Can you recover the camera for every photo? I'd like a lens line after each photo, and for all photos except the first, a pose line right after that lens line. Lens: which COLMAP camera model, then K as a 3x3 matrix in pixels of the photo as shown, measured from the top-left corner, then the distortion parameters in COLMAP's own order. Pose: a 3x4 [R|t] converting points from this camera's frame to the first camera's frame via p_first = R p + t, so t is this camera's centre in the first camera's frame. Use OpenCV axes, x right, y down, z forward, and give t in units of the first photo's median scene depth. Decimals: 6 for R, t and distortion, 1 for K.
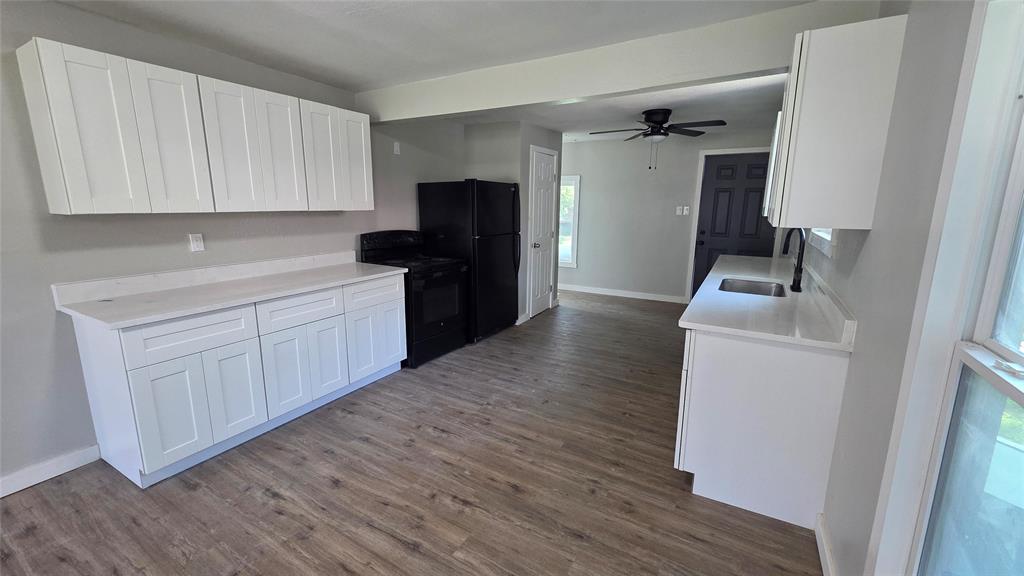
lens RADIAL K [[411.6, 0, 512.3], [0, 411.6, 286.0], [0, 0, 1]] dist [0.006112, -0.000152]
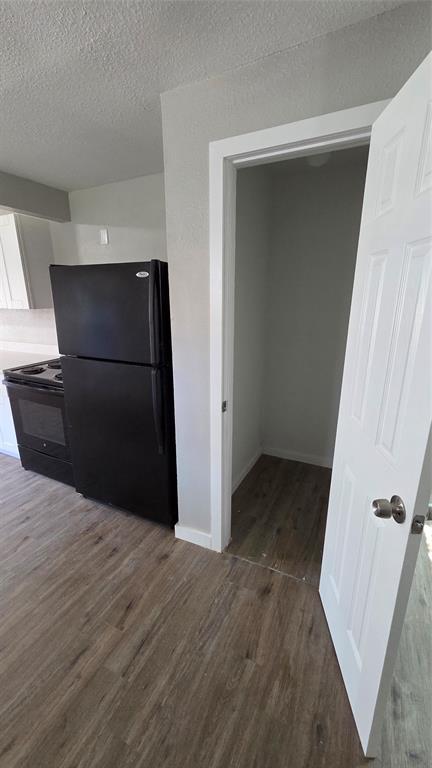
lens RADIAL K [[308.7, 0, 218.6], [0, 308.7, 382.1], [0, 0, 1]] dist [0.006112, -0.000152]
pose [[0.085903, 0.259258, -0.961980, 0.426548], [-0.194287, 0.951372, 0.239049, -0.244202], [0.977176, 0.166365, 0.132096, 1.176228]]
